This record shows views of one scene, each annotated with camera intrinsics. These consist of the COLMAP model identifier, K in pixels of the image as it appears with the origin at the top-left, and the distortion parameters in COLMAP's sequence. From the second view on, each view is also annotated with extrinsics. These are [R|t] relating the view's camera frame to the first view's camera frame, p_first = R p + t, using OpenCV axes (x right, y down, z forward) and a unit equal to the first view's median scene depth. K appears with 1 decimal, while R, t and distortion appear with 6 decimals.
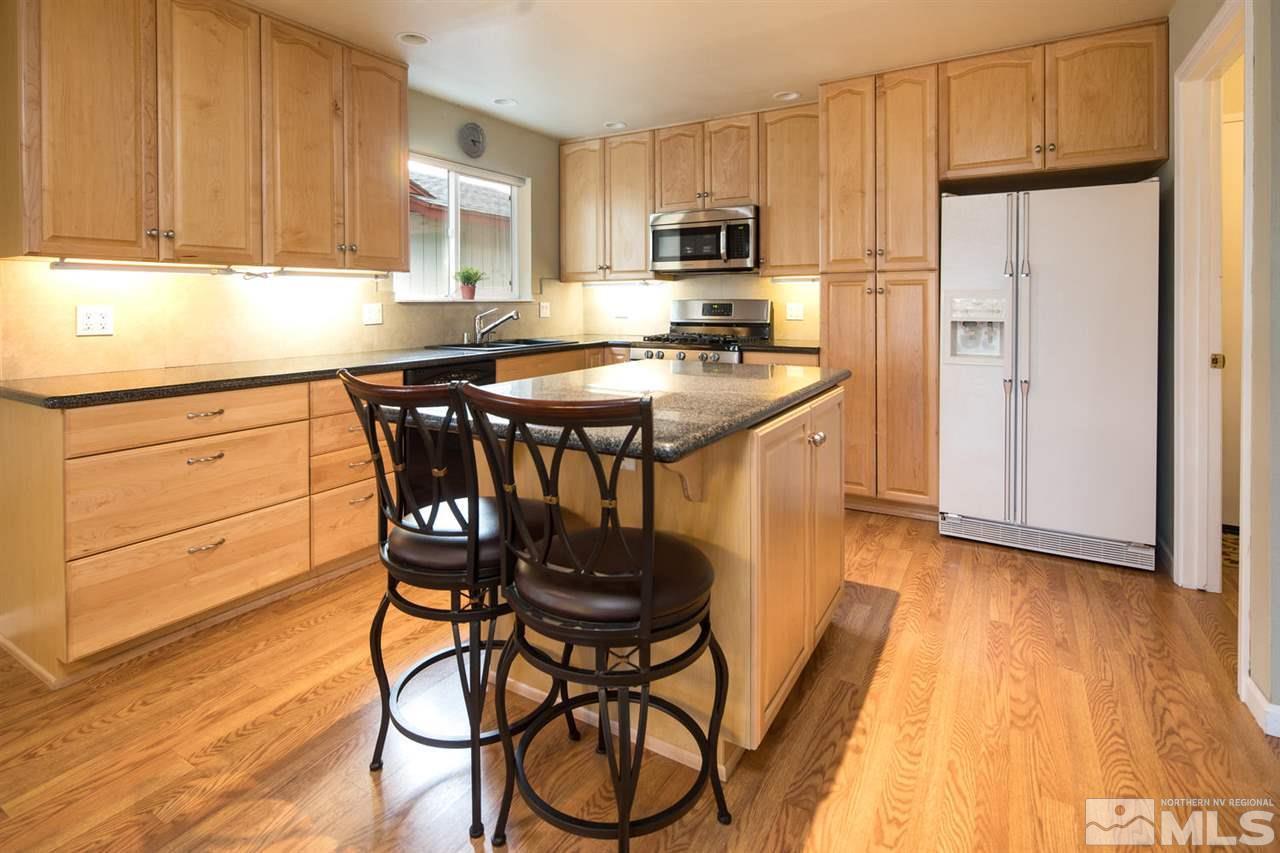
lens RADIAL K [[625.3, 0, 635.4], [0, 625.3, 306.8], [0, 0, 1]] dist [0.000711, -0.000102]
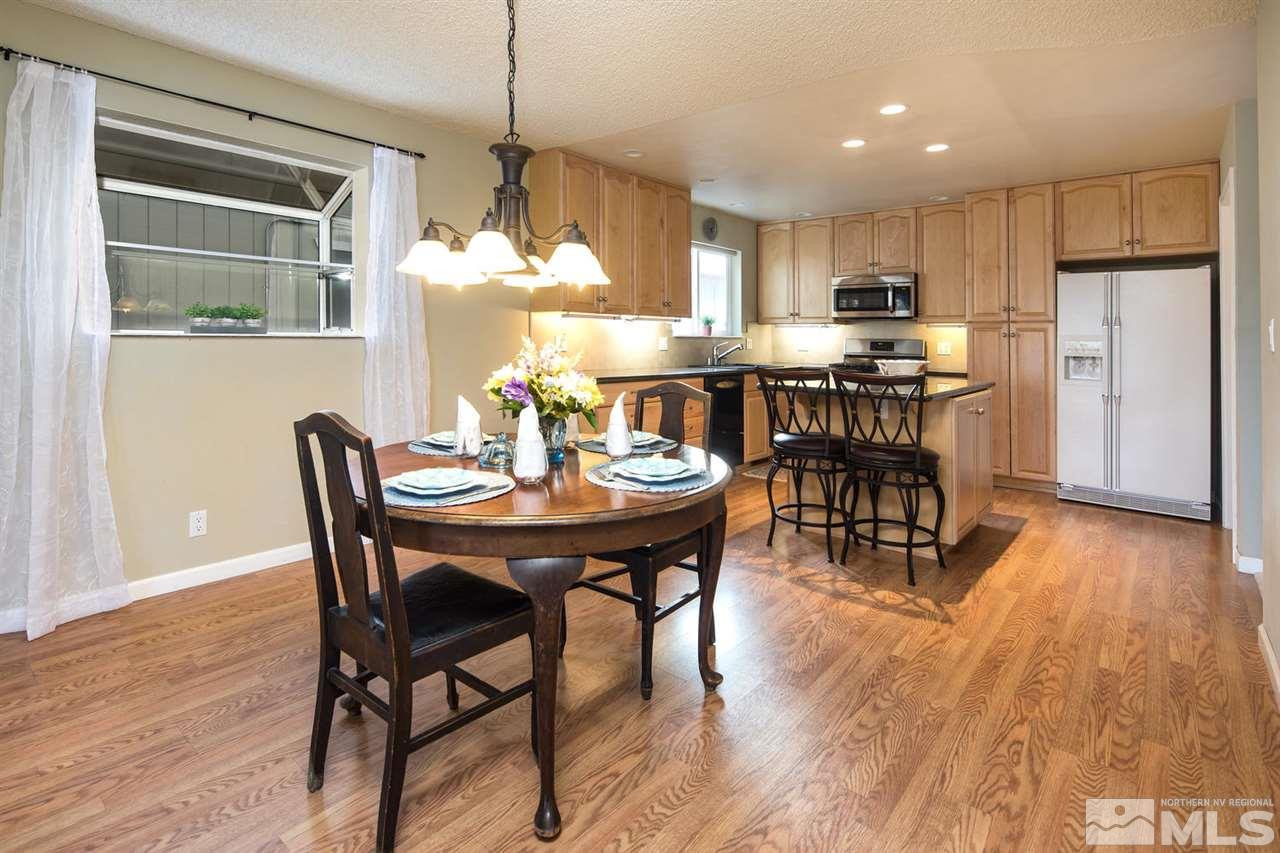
lens RADIAL K [[629.4, 0, 615.7], [0, 629.4, 316.6], [0, 0, 1]] dist [0.000478, -0.000075]
pose [[0.983566, 0.012605, -0.180108, -0.252257], [-0.020603, 0.998879, -0.042607, 0.013150], [0.179369, 0.045618, 0.982724, -0.604911]]
